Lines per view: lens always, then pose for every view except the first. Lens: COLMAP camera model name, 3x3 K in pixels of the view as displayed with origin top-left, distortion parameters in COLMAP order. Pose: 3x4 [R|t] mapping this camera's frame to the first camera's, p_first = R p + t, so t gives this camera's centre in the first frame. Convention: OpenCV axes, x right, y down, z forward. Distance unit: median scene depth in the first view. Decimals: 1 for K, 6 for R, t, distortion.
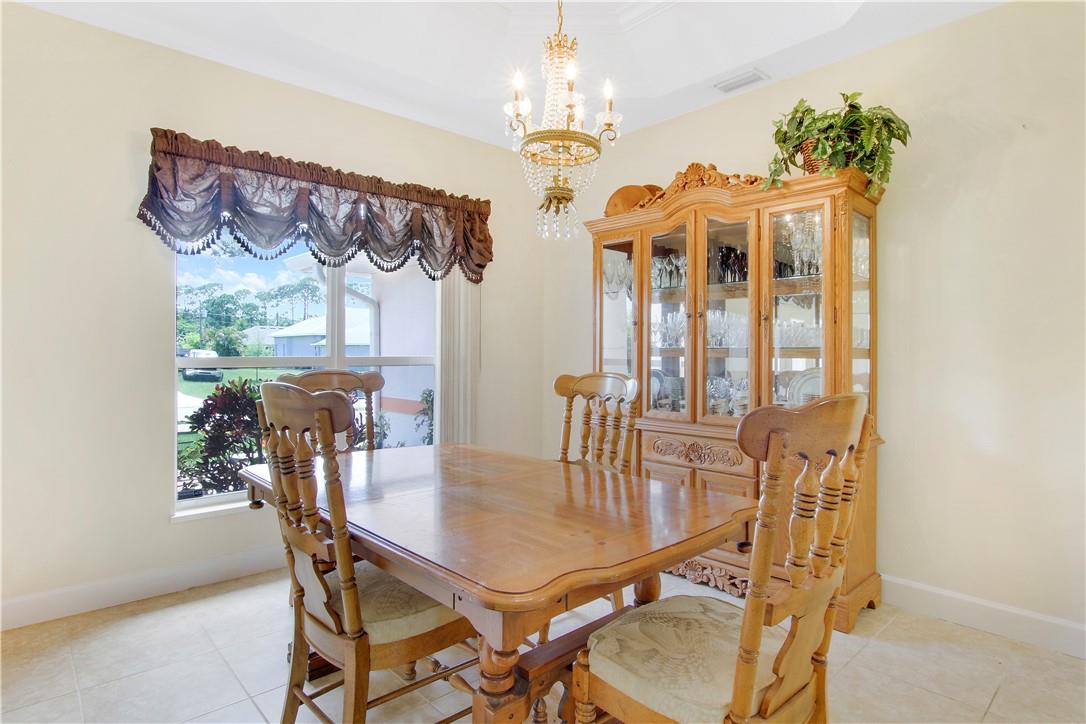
lens RADIAL K [[577.0, 0, 547.9], [0, 577.0, 354.7], [0, 0, 1]] dist [-0.020619, 0.000748]
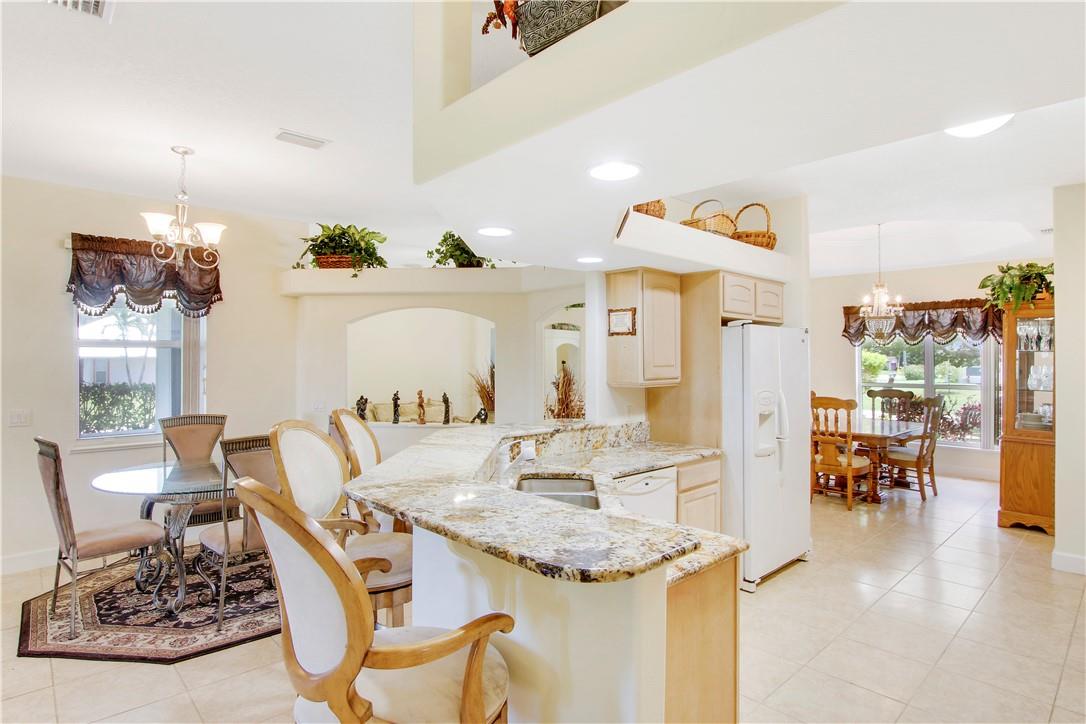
lens RADIAL K [[573.9, 0, 543.0], [0, 573.9, 362.0], [0, 0, 1]] dist [-0.012797, -0.000505]
pose [[0.010890, -0.001324, -0.999940, 2.199964], [-0.004763, 0.999988, -0.001376, -0.084266], [0.999929, 0.004778, 0.010884, -0.600225]]
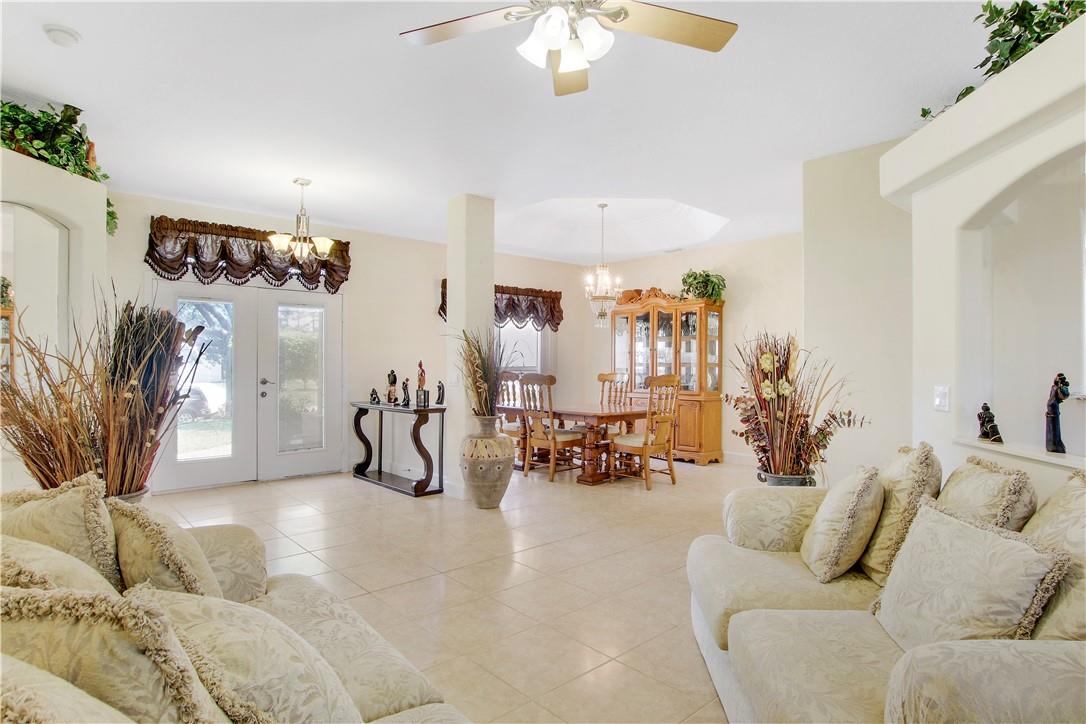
lens RADIAL K [[592.8, 0, 572.5], [0, 592.8, 370.5], [0, 0, 1]] dist [-0.039918, 0.000061]
pose [[0.999444, 0.001289, 0.033306, -0.184042], [-0.001630, 0.999946, 0.010230, -0.004345], [-0.033291, -0.010278, 0.999393, -1.619780]]
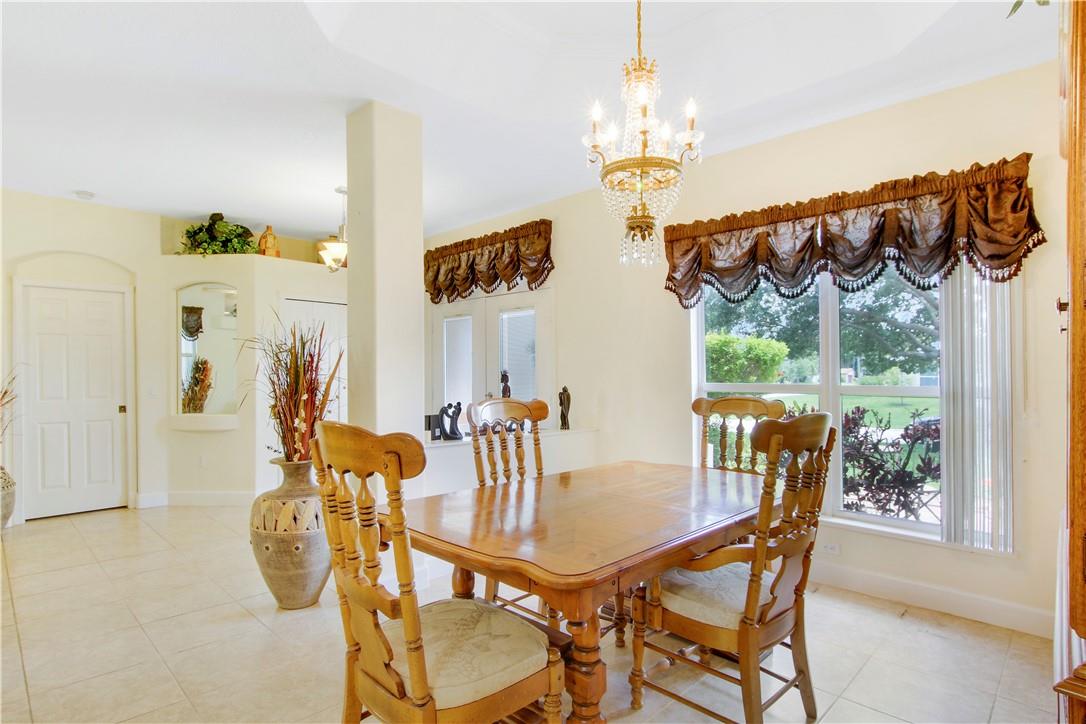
lens RADIAL K [[576.8, 0, 543.8], [0, 576.8, 374.3], [0, 0, 1]] dist [-0.025285, 0.000226]
pose [[0.065091, -0.003591, -0.997873, 0.719268], [-0.003969, 0.999985, -0.003857, -0.010152], [0.997871, 0.004211, 0.065076, 0.554903]]
